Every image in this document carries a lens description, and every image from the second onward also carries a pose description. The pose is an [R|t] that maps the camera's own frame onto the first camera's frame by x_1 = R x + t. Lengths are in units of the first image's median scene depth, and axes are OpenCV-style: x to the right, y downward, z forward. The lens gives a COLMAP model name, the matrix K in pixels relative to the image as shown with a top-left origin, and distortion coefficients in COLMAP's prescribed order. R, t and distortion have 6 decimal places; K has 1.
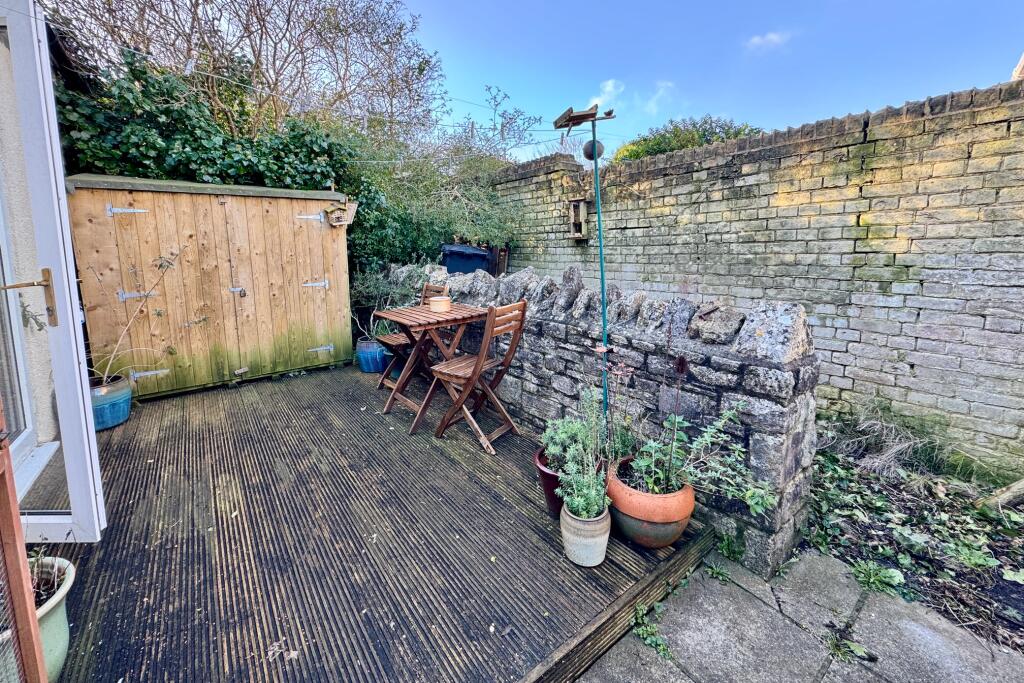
lens RADIAL K [[404.2, 0, 511.9], [0, 404.2, 341.0], [0, 0, 1]] dist [-0.000031, 0.000012]
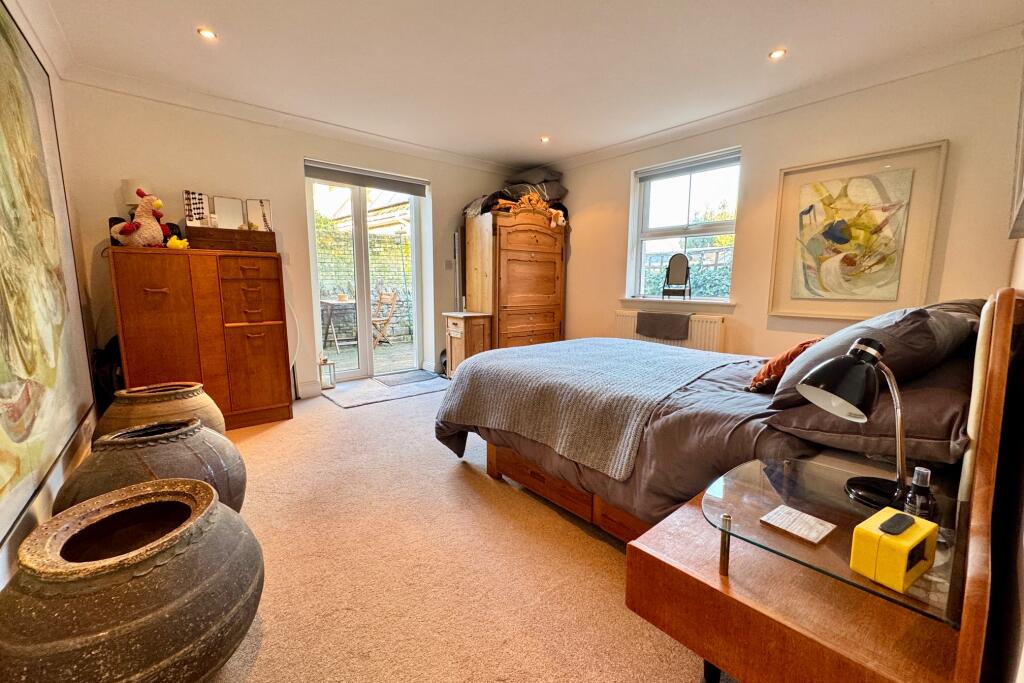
lens RADIAL K [[404.2, 0, 513.6], [0, 404.2, 337.5], [0, 0, 1]] dist [-0.000031, 0.000012]
pose [[-0.044030, -0.129725, 0.990572, -2.319178], [0.228274, 0.963996, 0.136391, 0.027555], [-0.972601, 0.232127, -0.012832, 0.251747]]
